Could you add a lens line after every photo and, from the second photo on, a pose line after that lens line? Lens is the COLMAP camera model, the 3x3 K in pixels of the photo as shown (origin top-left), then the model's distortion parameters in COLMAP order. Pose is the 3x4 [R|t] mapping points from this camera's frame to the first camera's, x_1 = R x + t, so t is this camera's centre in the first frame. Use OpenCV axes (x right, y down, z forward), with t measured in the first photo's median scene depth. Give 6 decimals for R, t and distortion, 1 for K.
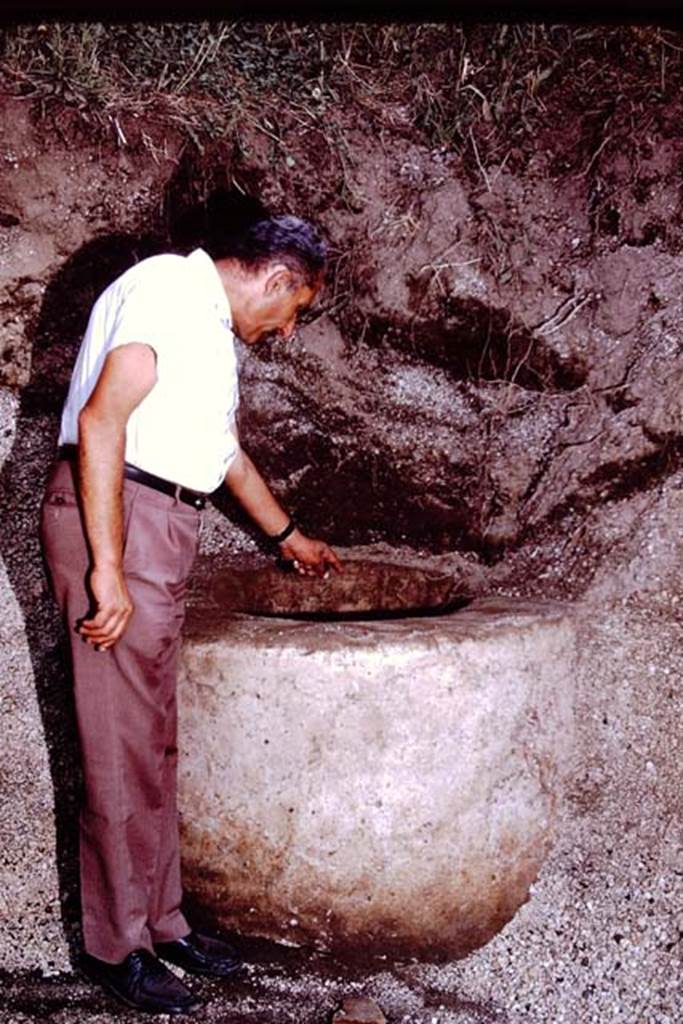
lens RADIAL K [[1647.0, 0, 390.4], [0, 1647.0, 465.7], [0, 0, 1]] dist [-0.260206, 0.000000]
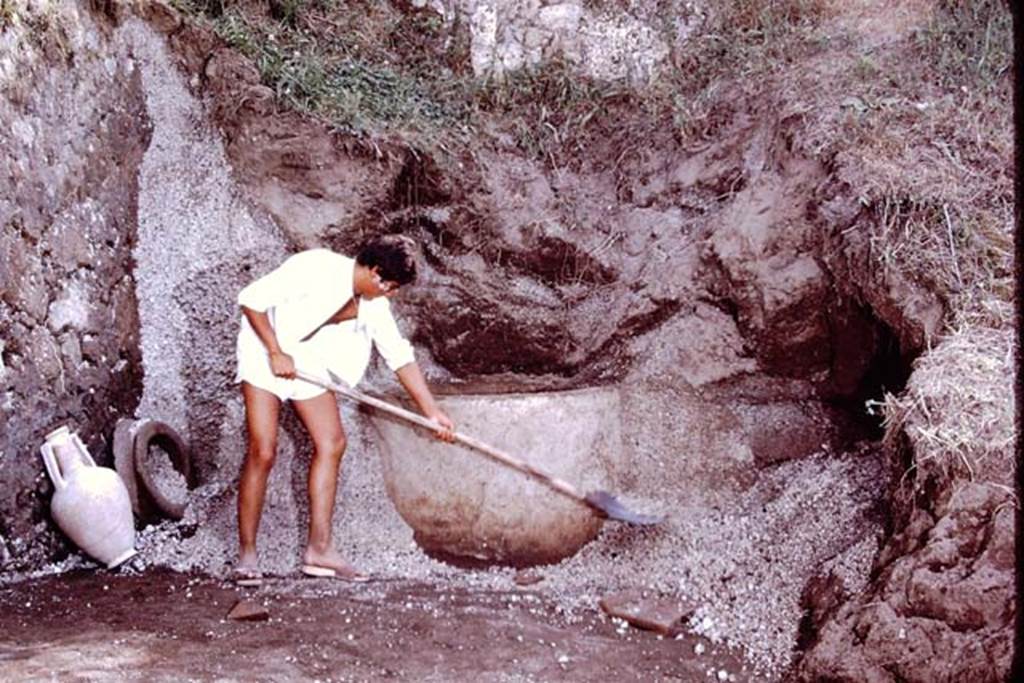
lens RADIAL K [[1647.0, 0, 491.7], [0, 1647.0, 259.0], [0, 0, 1]] dist [-0.260206, 0.000000]
pose [[0.997487, -0.015536, 0.069131, -0.153143], [0.024766, 0.990572, -0.134739, 0.172727], [-0.066386, 0.136112, 0.988467, -0.845340]]
